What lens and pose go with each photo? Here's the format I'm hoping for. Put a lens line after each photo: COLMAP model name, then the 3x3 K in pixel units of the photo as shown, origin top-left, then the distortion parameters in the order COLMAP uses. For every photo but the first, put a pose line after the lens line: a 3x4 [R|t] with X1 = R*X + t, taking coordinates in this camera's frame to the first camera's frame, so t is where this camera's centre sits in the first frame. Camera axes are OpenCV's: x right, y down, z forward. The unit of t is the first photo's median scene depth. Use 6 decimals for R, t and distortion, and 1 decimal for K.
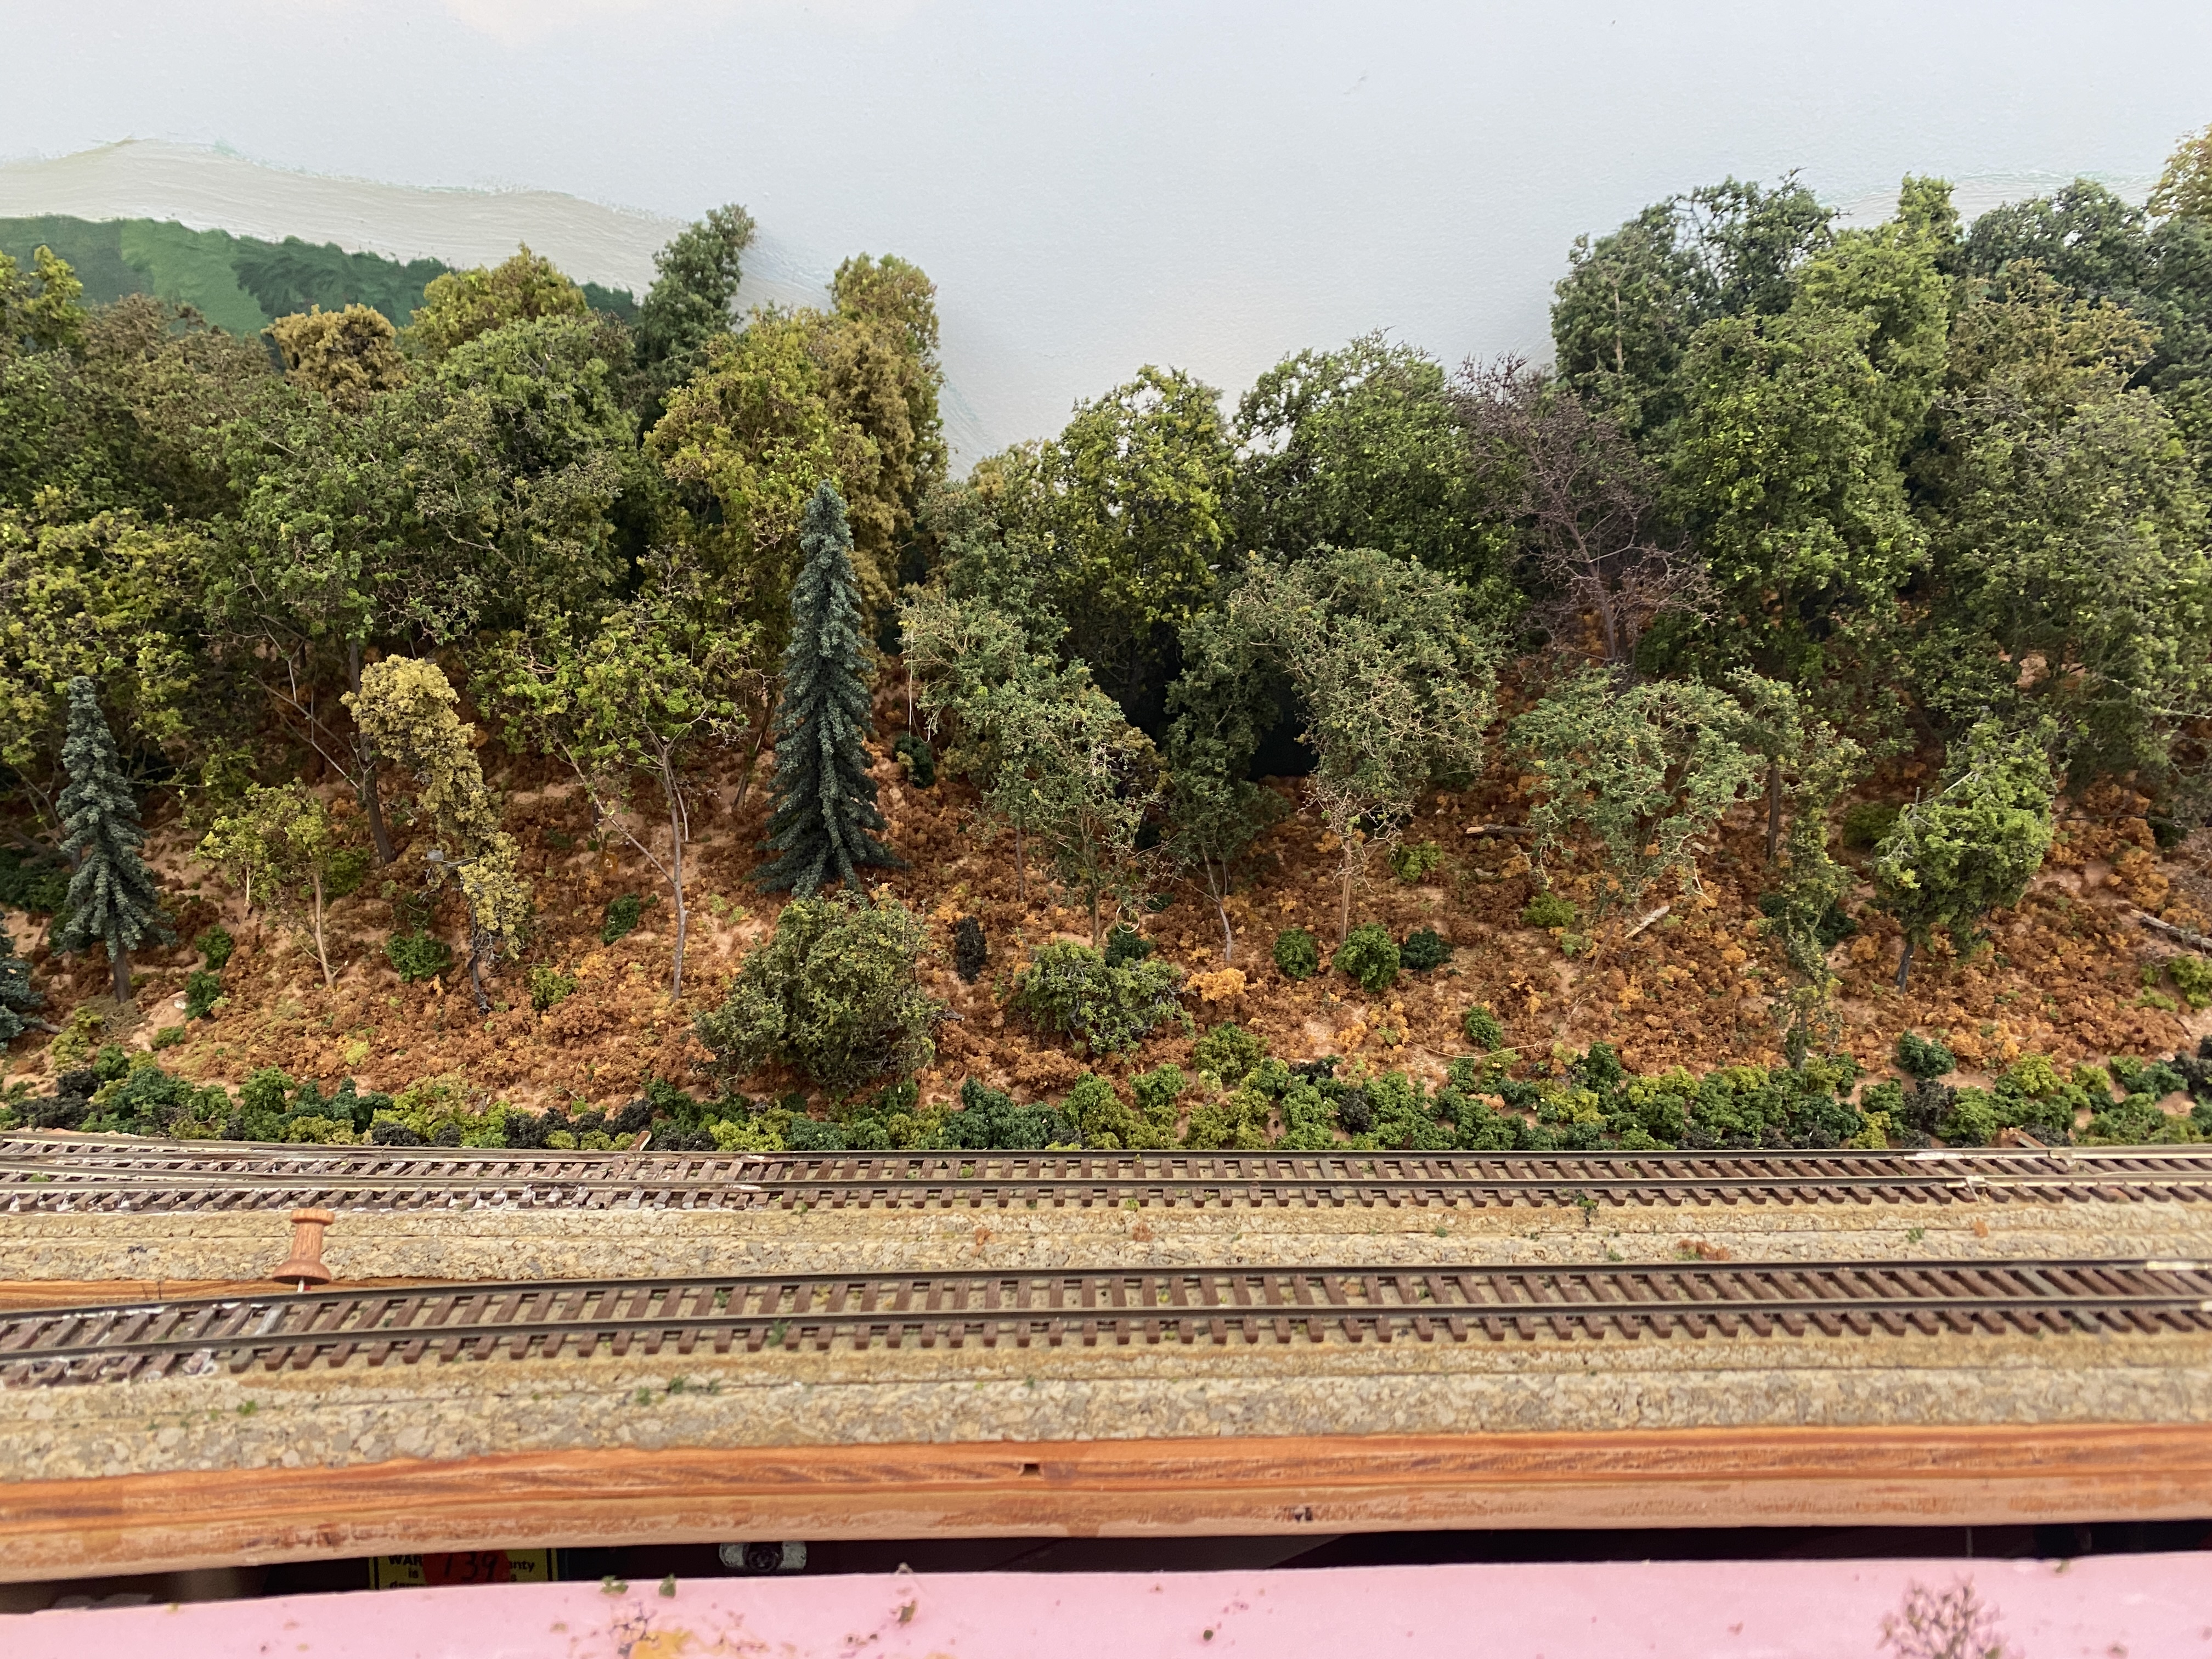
lens RADIAL K [[1688.1, 0, 1140.4], [0, 1688.1, 829.0], [0, 0, 1]] dist [-0.003242, 0.000584]
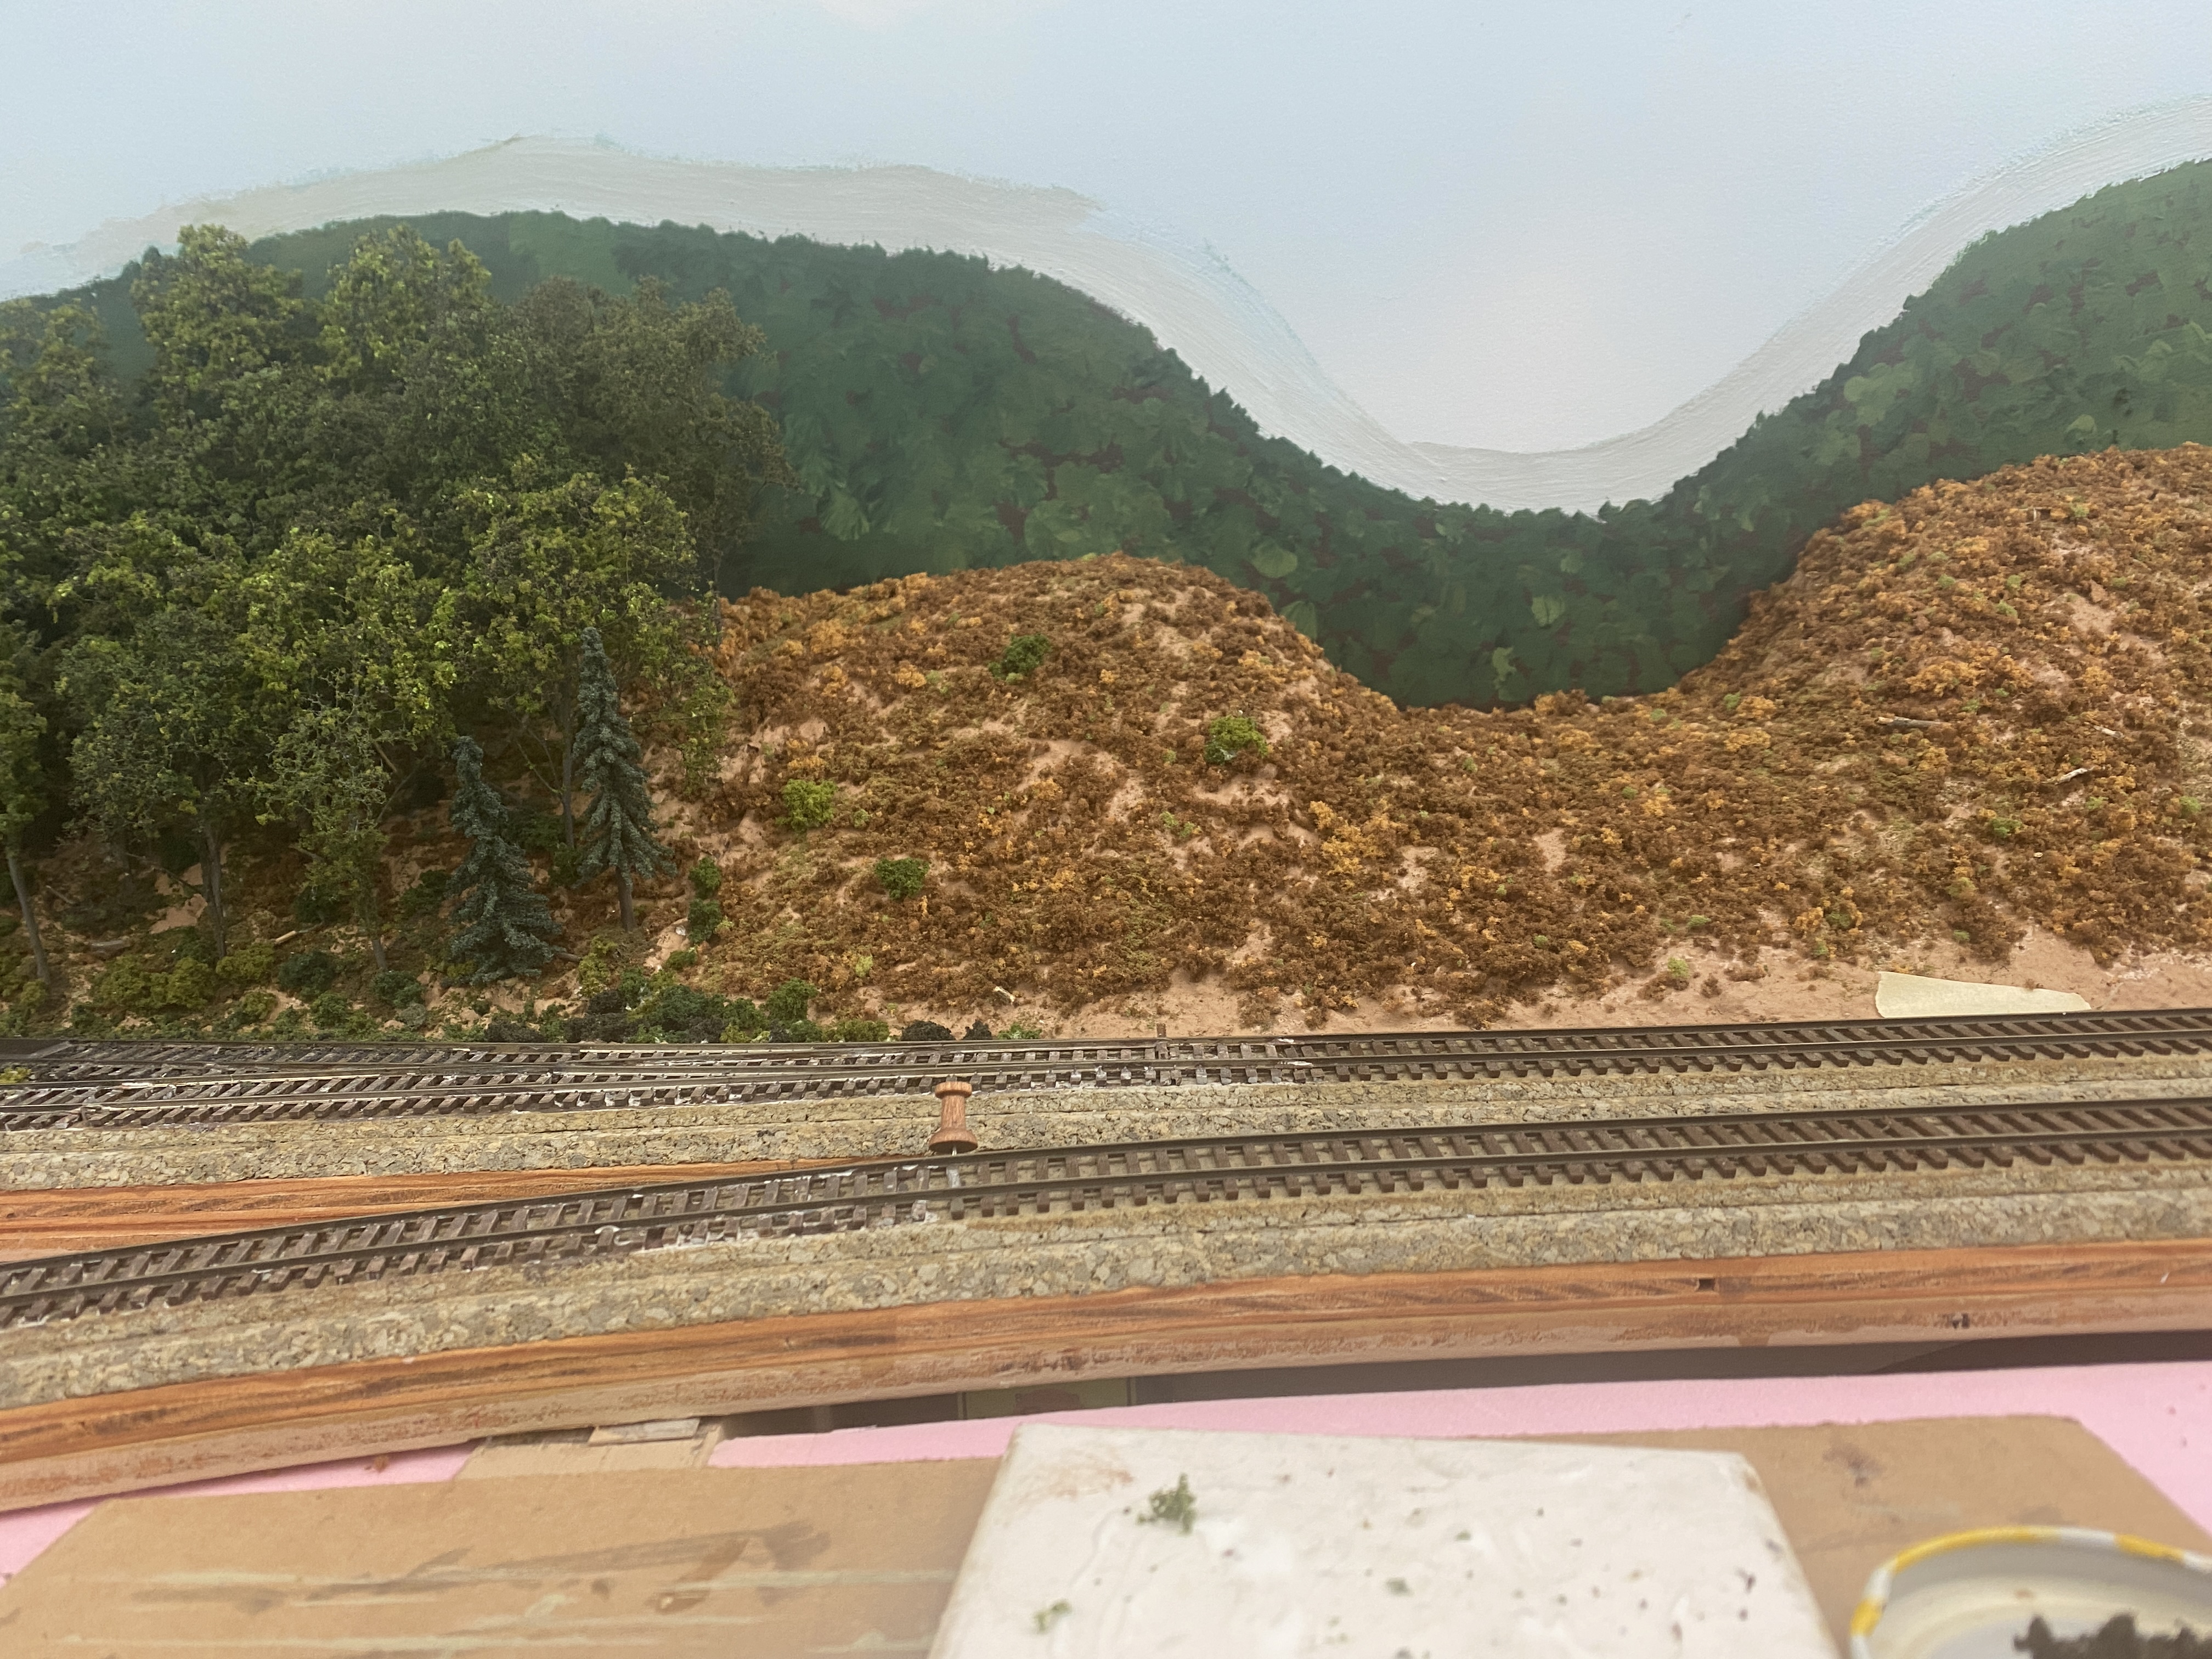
lens RADIAL K [[1687.0, 0, 1106.0], [0, 1687.0, 829.5], [0, 0, 1]] dist [-0.004666, 0.009989]
pose [[0.998581, -0.036482, -0.038783, -0.326633], [0.036724, 0.999310, 0.005545, 0.055421], [0.038554, -0.006962, 0.999232, -0.077211]]
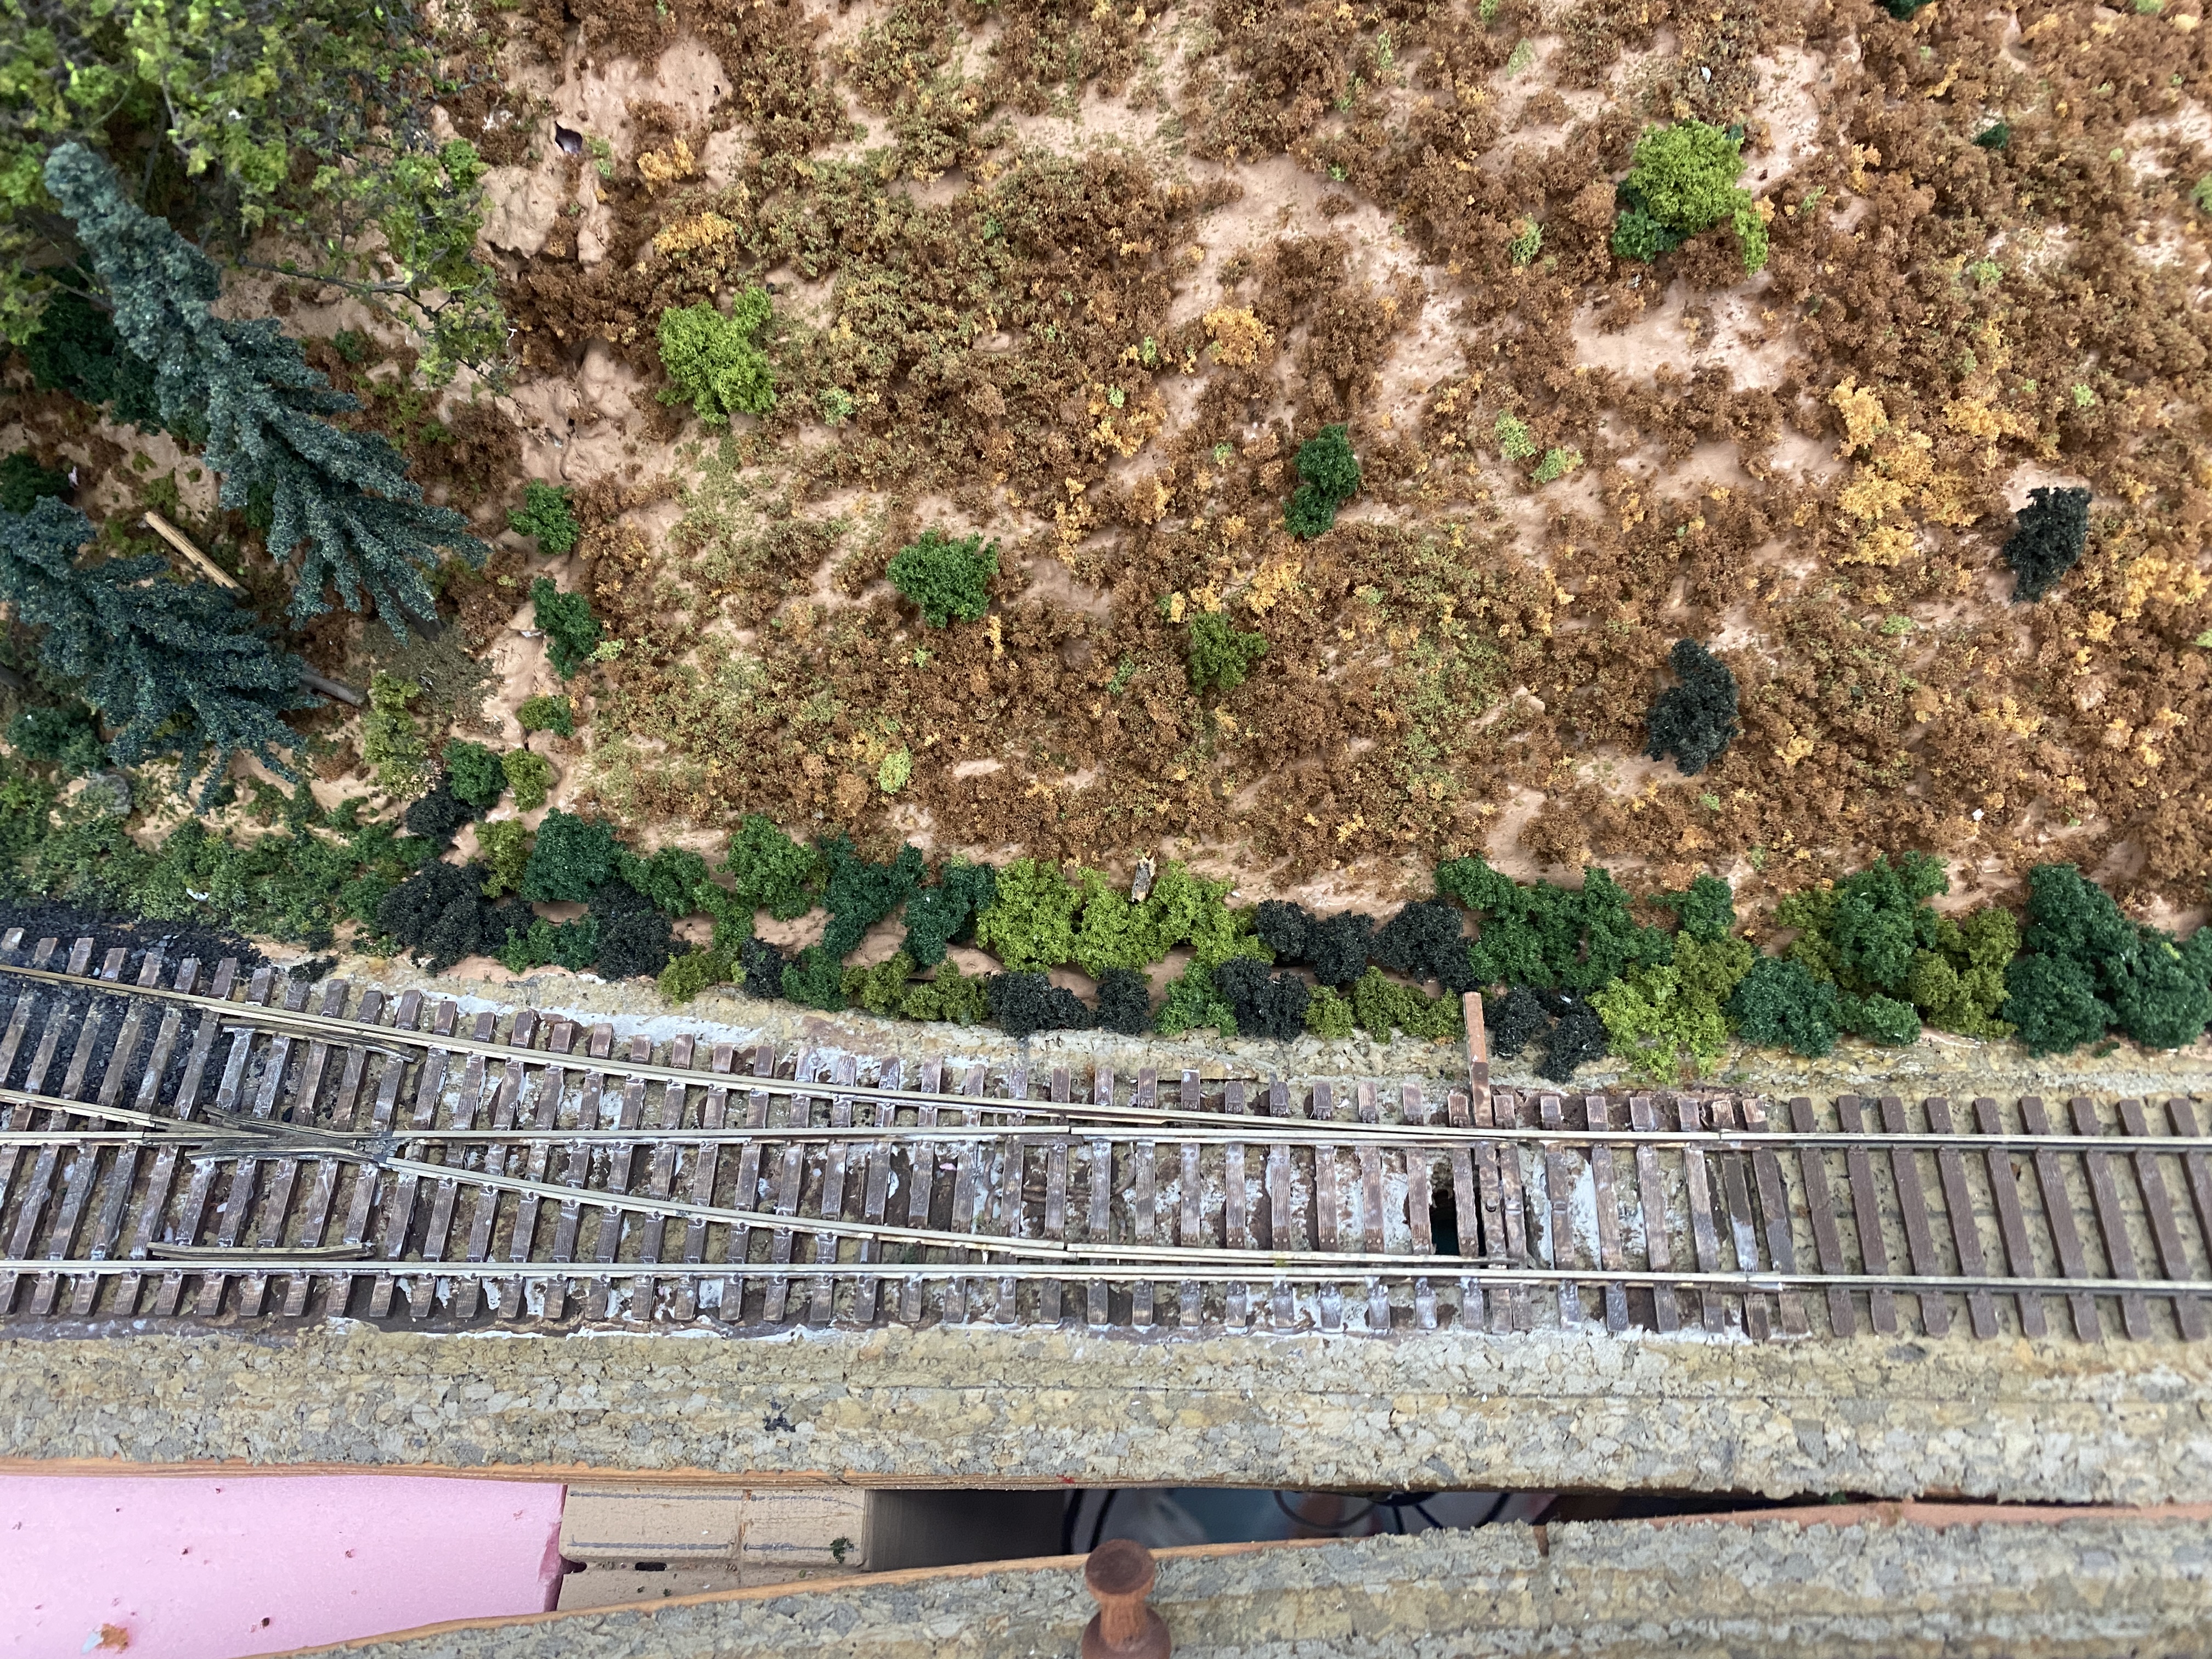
lens RADIAL K [[1586.9, 0, 1061.9], [0, 1586.9, 722.0], [0, 0, 1]] dist [-0.026650, 0.004349]
pose [[0.994344, 0.002183, -0.106182, -0.432396], [0.082165, 0.617661, 0.782140, -0.352107], [0.067292, -0.786441, 0.613988, 0.853514]]
